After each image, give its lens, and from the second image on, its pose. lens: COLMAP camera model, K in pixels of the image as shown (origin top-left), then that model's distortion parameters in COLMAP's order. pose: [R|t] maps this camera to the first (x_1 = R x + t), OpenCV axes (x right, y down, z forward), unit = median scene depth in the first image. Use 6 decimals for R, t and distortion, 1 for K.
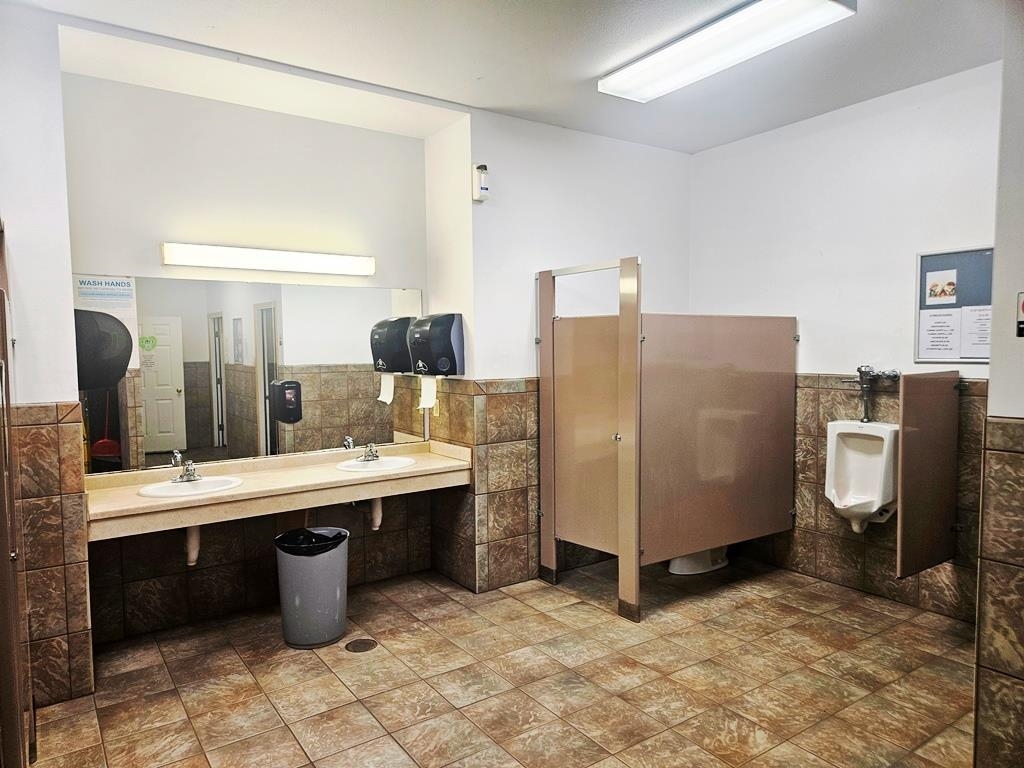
lens RADIAL K [[686.7, 0, 511.1], [0, 686.7, 384.0], [0, 0, 1]] dist [0.056970, -0.027174]
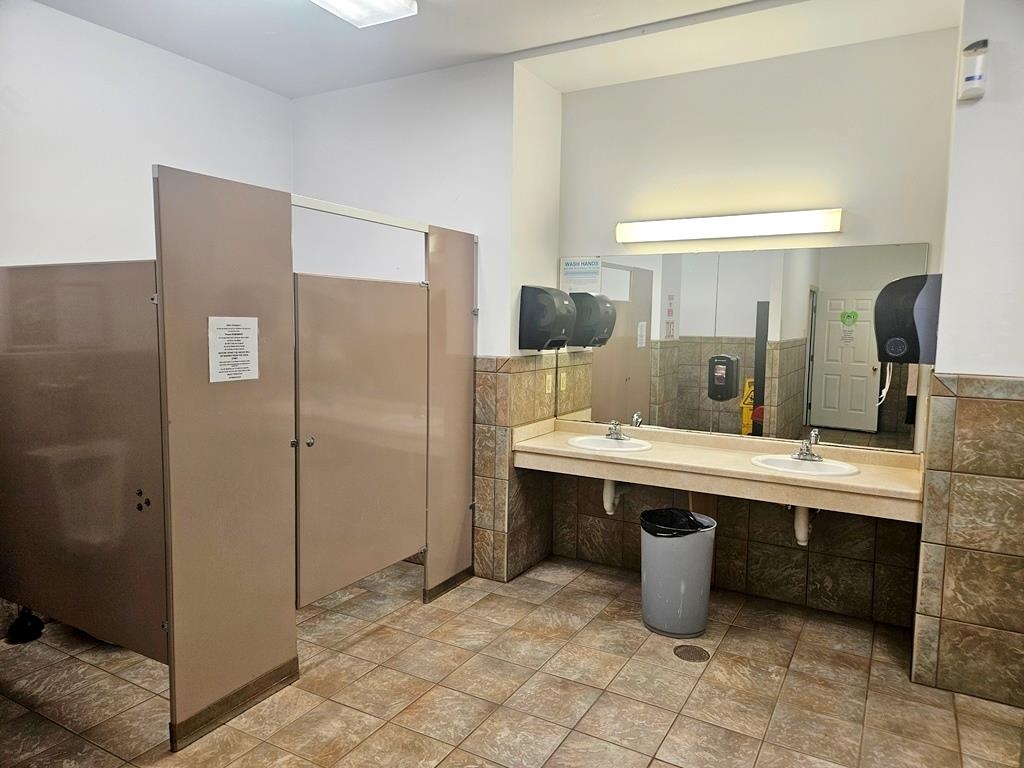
lens RADIAL K [[686.7, 0, 510.9], [0, 686.7, 377.0], [0, 0, 1]] dist [0.056970, -0.027174]
pose [[0.431256, 0.092951, -0.897429, 0.389025], [-0.073518, 0.994992, 0.067727, -0.018031], [0.899229, 0.036770, 0.435930, 0.331530]]
